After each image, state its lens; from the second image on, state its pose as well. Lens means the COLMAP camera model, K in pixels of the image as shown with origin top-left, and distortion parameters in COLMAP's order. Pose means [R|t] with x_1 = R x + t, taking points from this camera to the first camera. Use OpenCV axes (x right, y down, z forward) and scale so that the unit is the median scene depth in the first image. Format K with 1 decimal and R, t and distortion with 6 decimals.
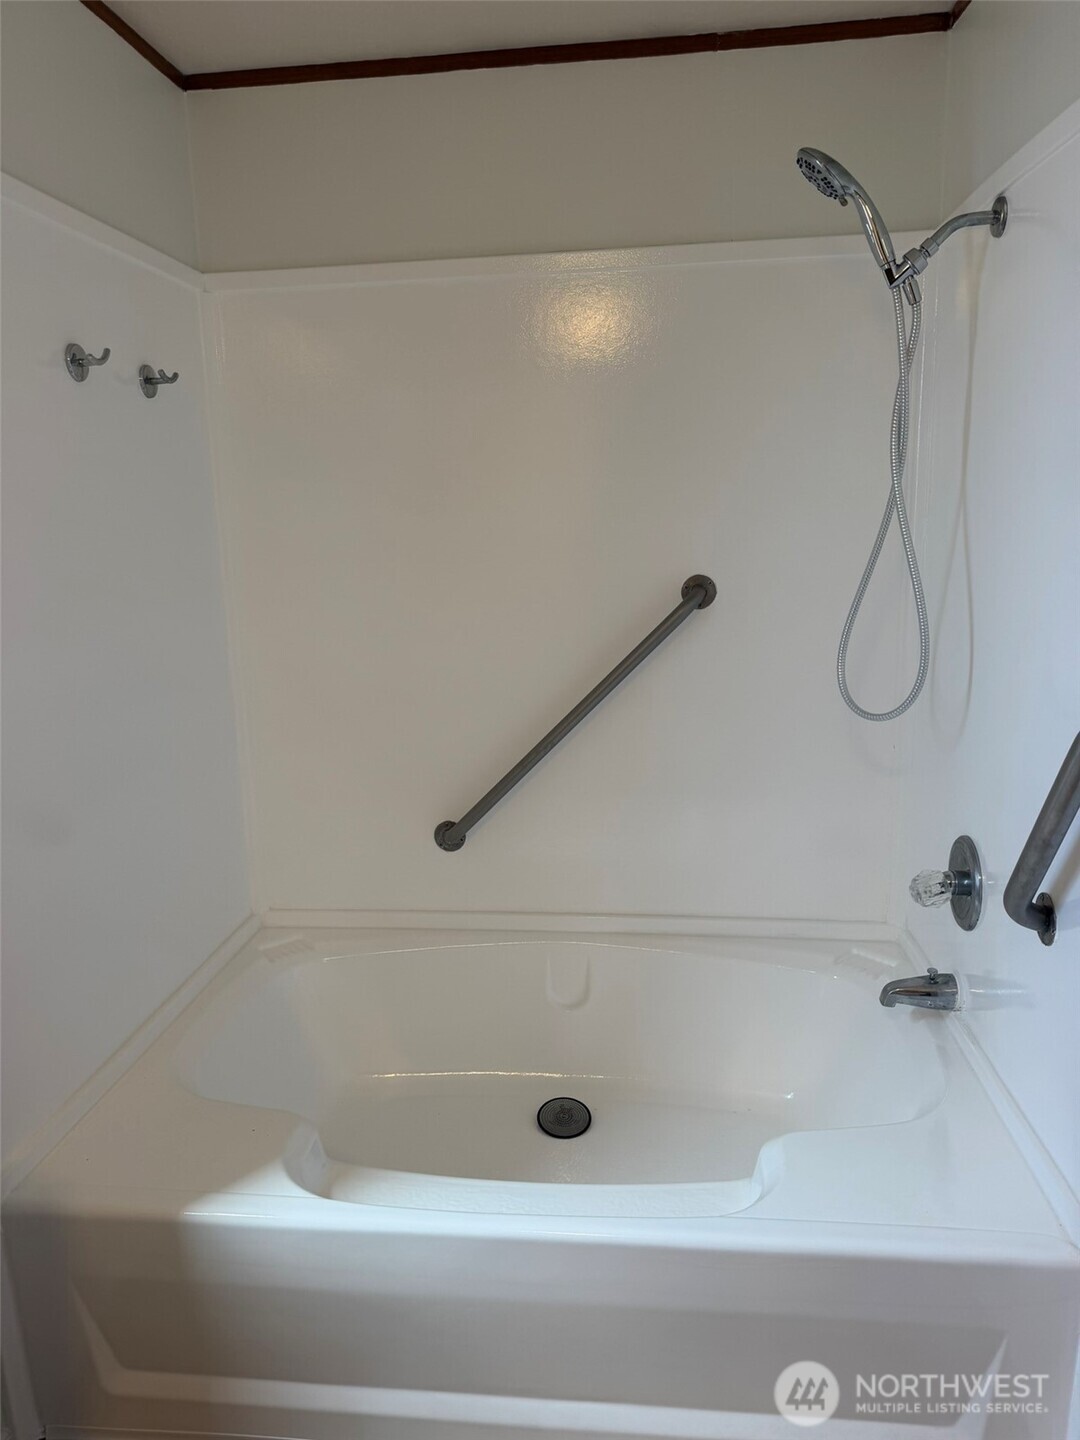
lens RADIAL K [[1007.8, 0, 544.6], [0, 1007.8, 726.3], [0, 0, 1]] dist [0.072286, -0.096780]
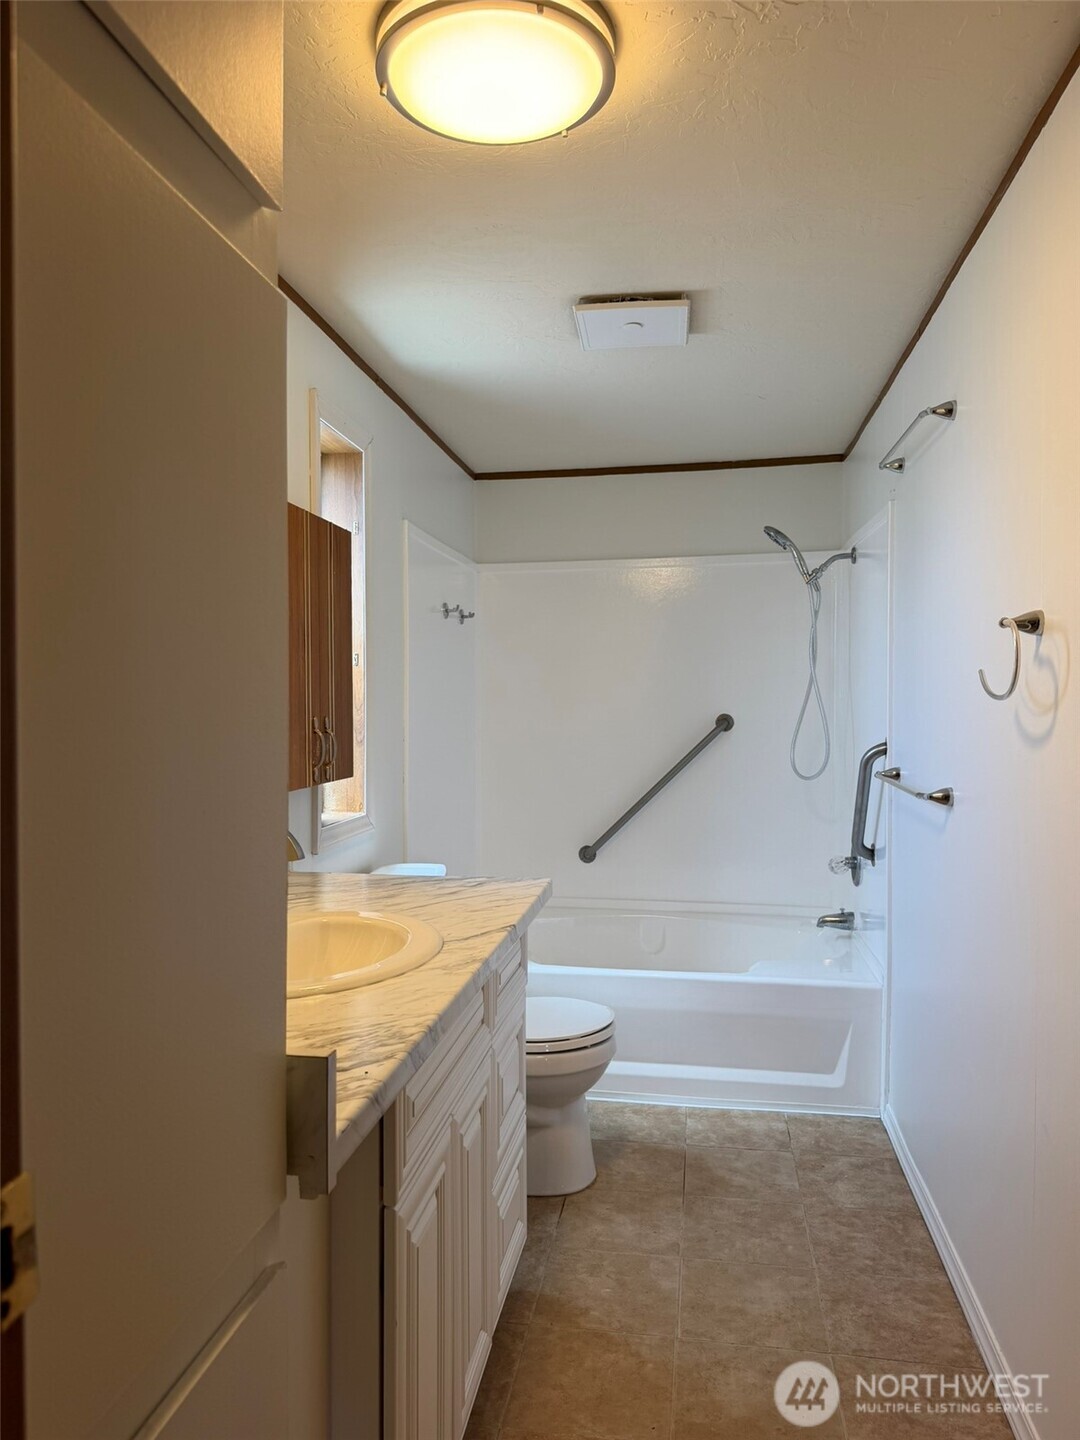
lens RADIAL K [[1007.8, 0, 527.9], [0, 1007.8, 718.7], [0, 0, 1]] dist [0.072286, -0.096780]
pose [[0.997120, 0.022394, -0.072463, -0.091839], [-0.035497, 0.982107, -0.184948, 0.257747], [0.067025, 0.186987, 0.980073, -1.021778]]
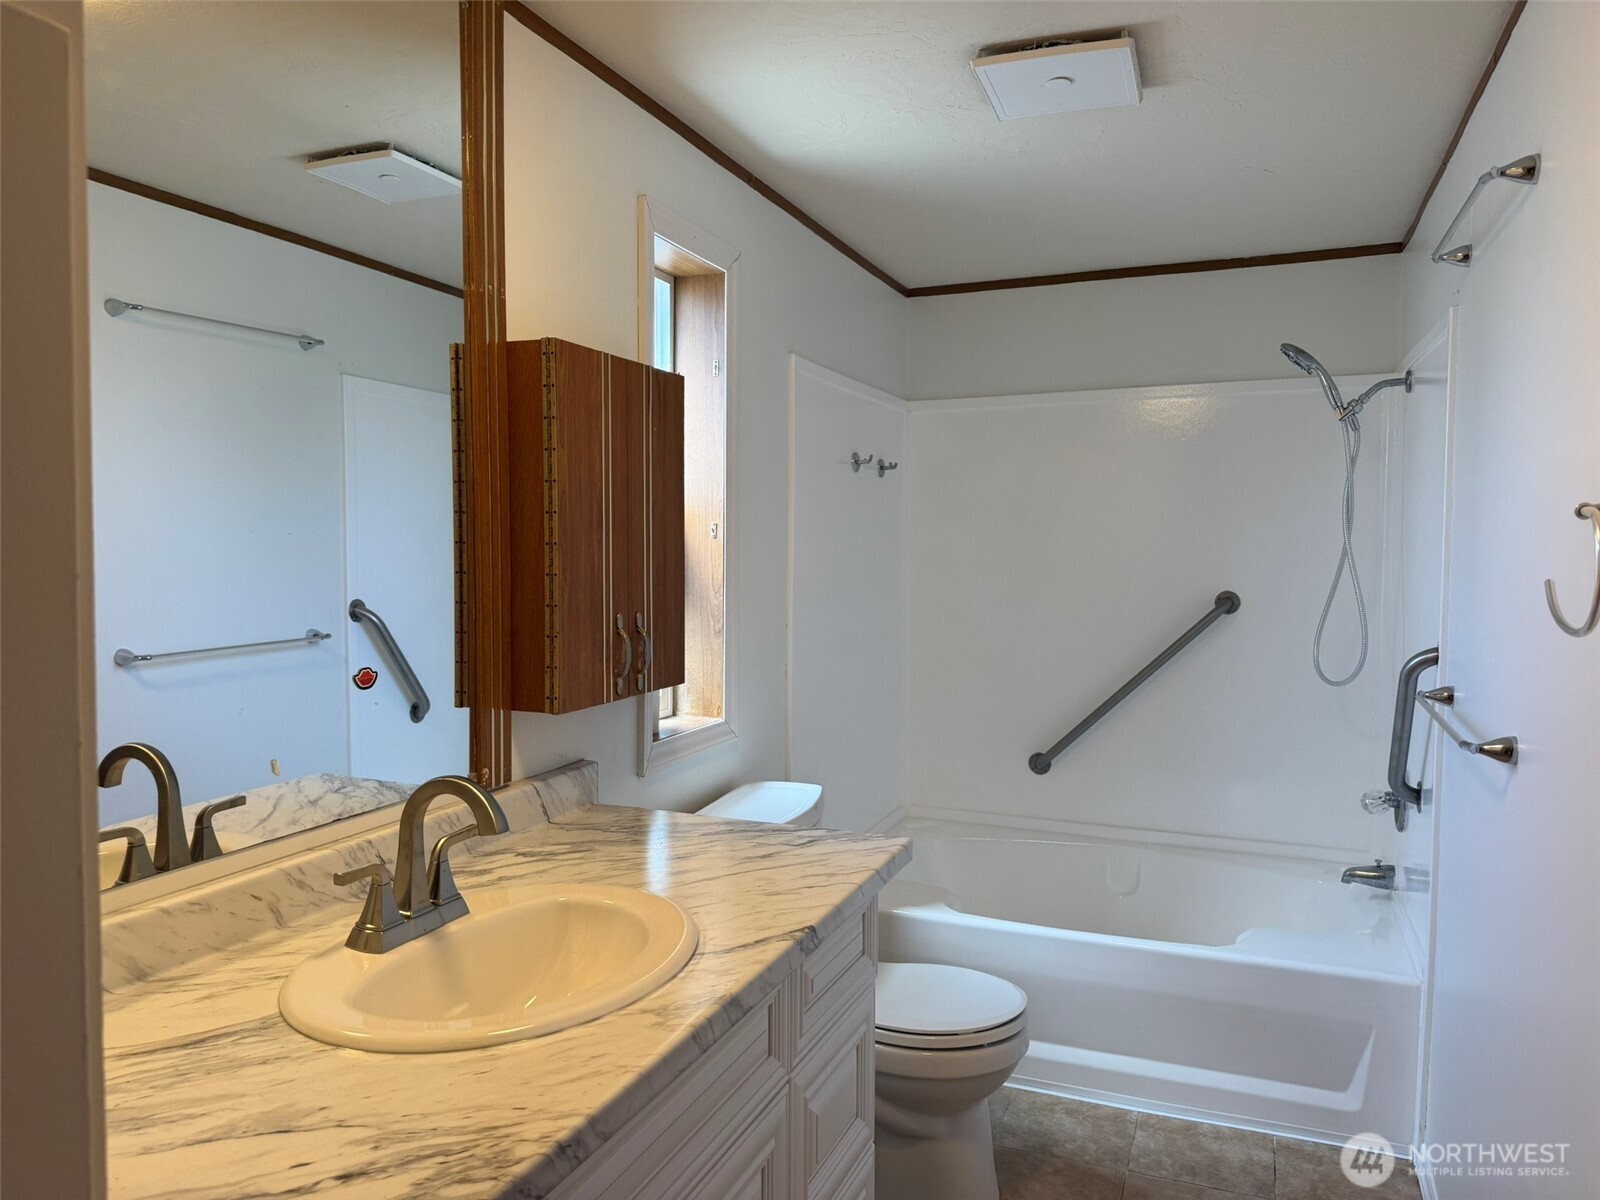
lens RADIAL K [[1119.8, 0, 792.1], [0, 1119.8, 598.4], [0, 0, 1]] dist [0.072286, -0.096780]
pose [[0.956739, 0.042509, -0.287825, 0.025714], [-0.085868, 0.986458, -0.139737, 0.164382], [0.277988, 0.158407, 0.947433, -0.827063]]
